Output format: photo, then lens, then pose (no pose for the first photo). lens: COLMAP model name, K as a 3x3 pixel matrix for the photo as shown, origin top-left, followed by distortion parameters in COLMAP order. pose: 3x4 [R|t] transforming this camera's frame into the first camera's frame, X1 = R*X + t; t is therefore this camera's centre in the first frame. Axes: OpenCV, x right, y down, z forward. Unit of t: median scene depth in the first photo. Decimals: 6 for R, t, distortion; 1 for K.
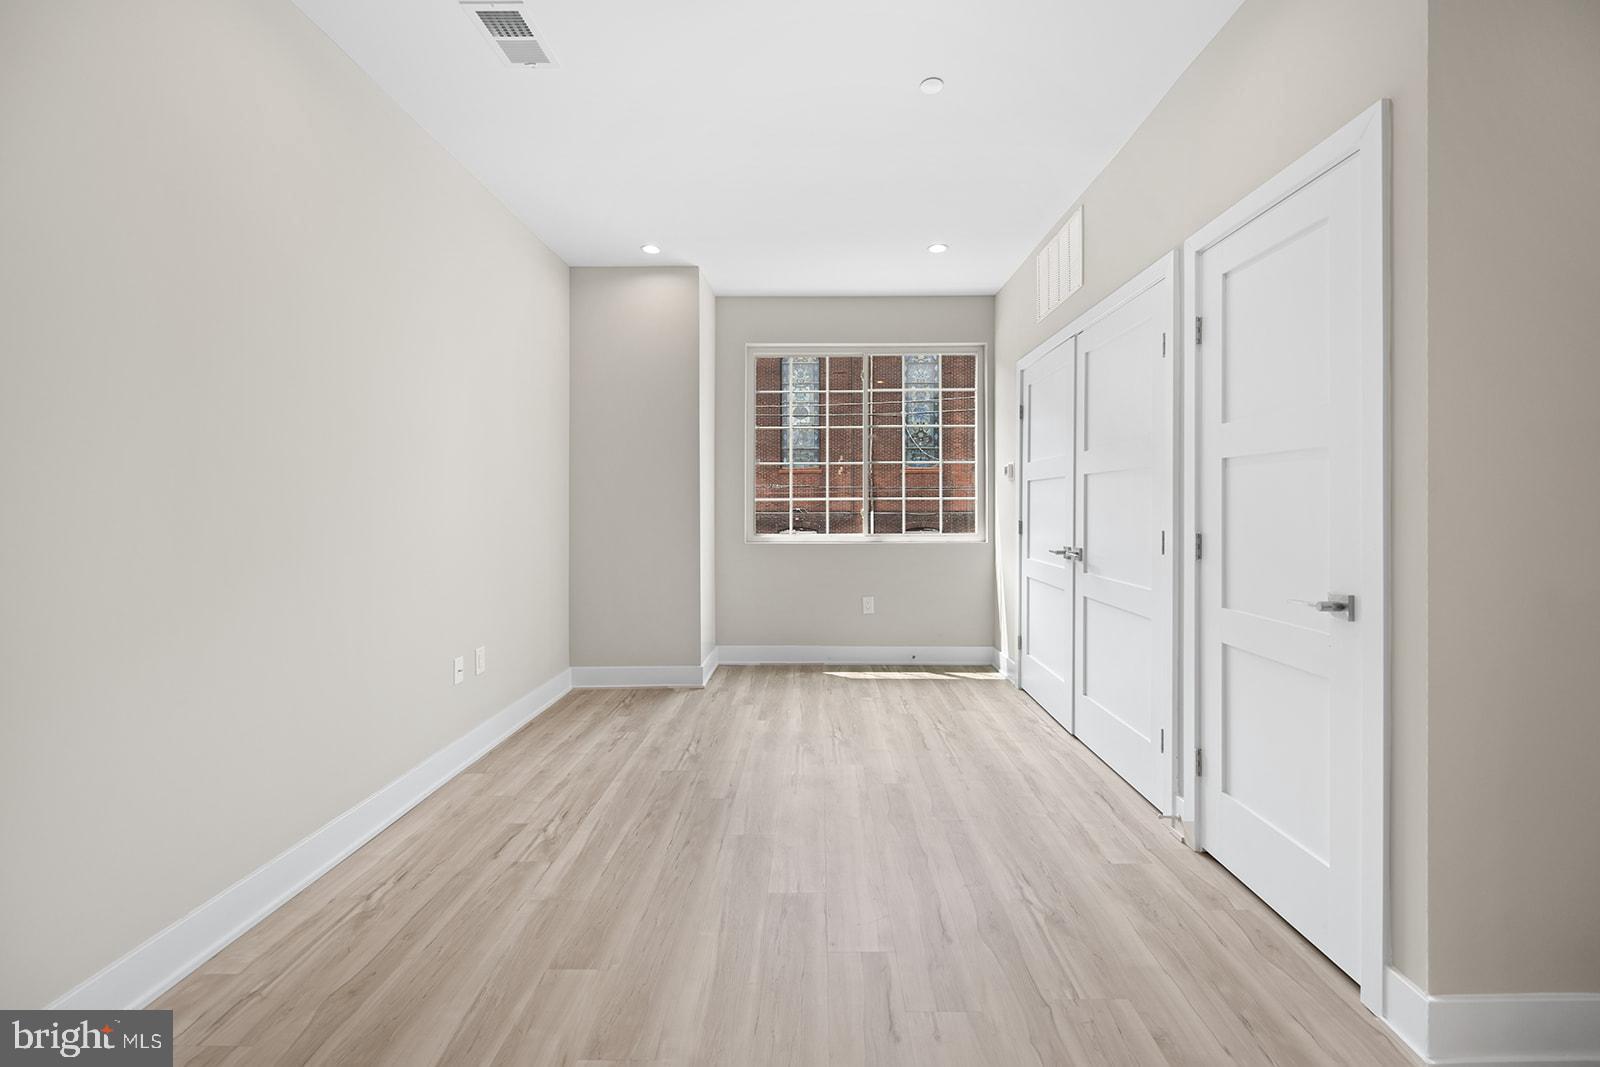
lens RADIAL K [[651.7, 0, 830.8], [0, 651.7, 500.1], [0, 0, 1]] dist [-0.000598, -0.000056]
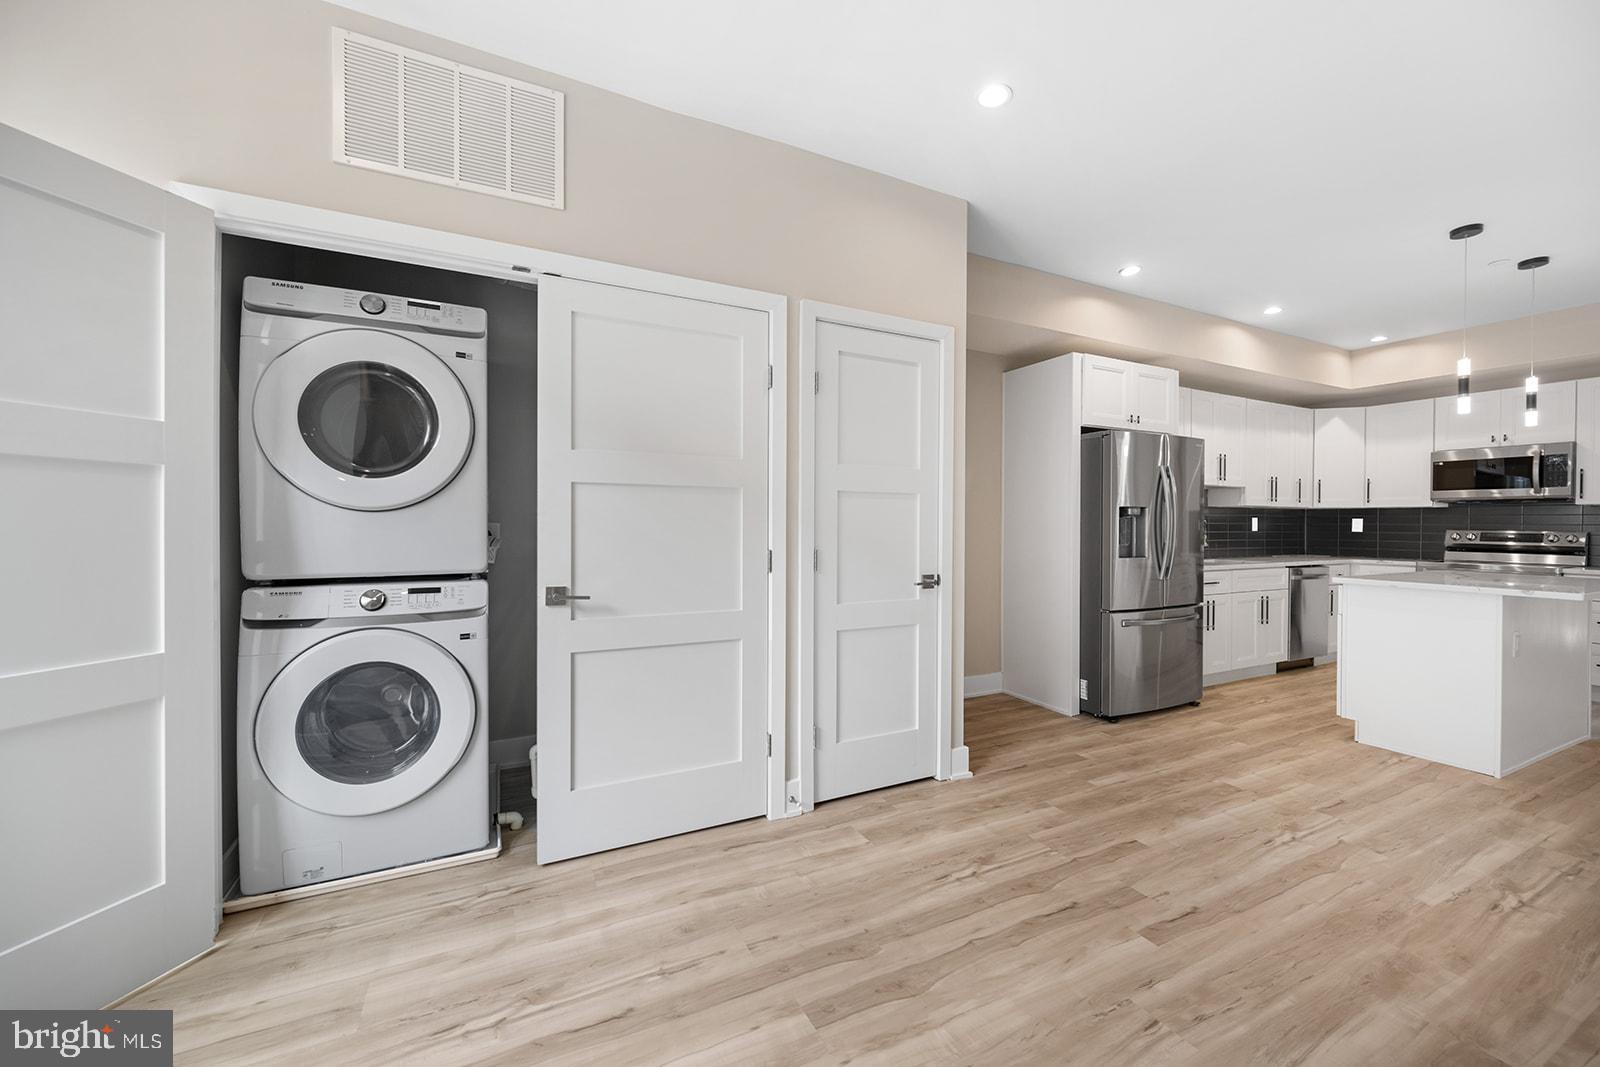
lens RADIAL K [[621.2, 0, 800.0], [0, 621.2, 533.5], [0, 0, 1]] dist [-0.001737, -0.000224]
pose [[-0.430606, -0.013900, 0.902433, -0.466867], [-0.010131, 0.999893, 0.010567, 0.008193], [-0.902483, -0.004593, -0.430700, 1.505385]]
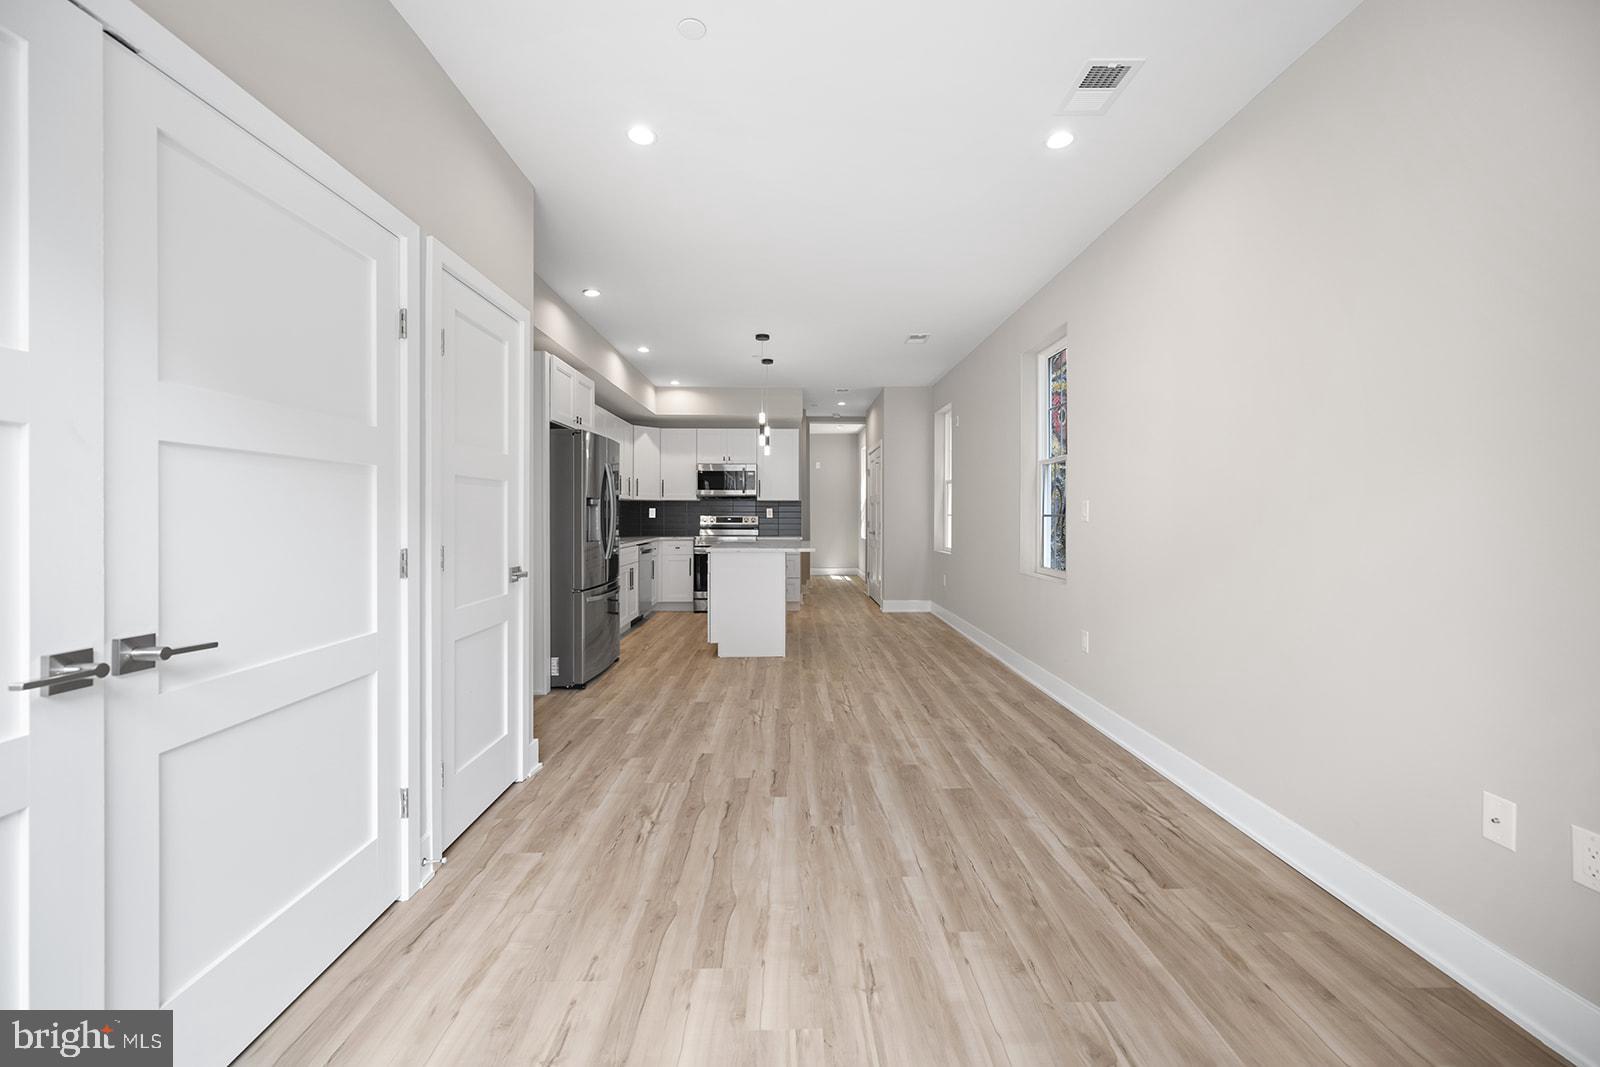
lens RADIAL K [[632.5, 0, 800.5], [0, 632.5, 519.9], [0, 0, 1]] dist [-0.000226, -0.000048]
pose [[-0.999989, 0.004489, 0.001457, 0.005199], [0.004493, 0.999985, 0.003080, 0.010775], [-0.001443, 0.003086, -0.999994, 1.938001]]
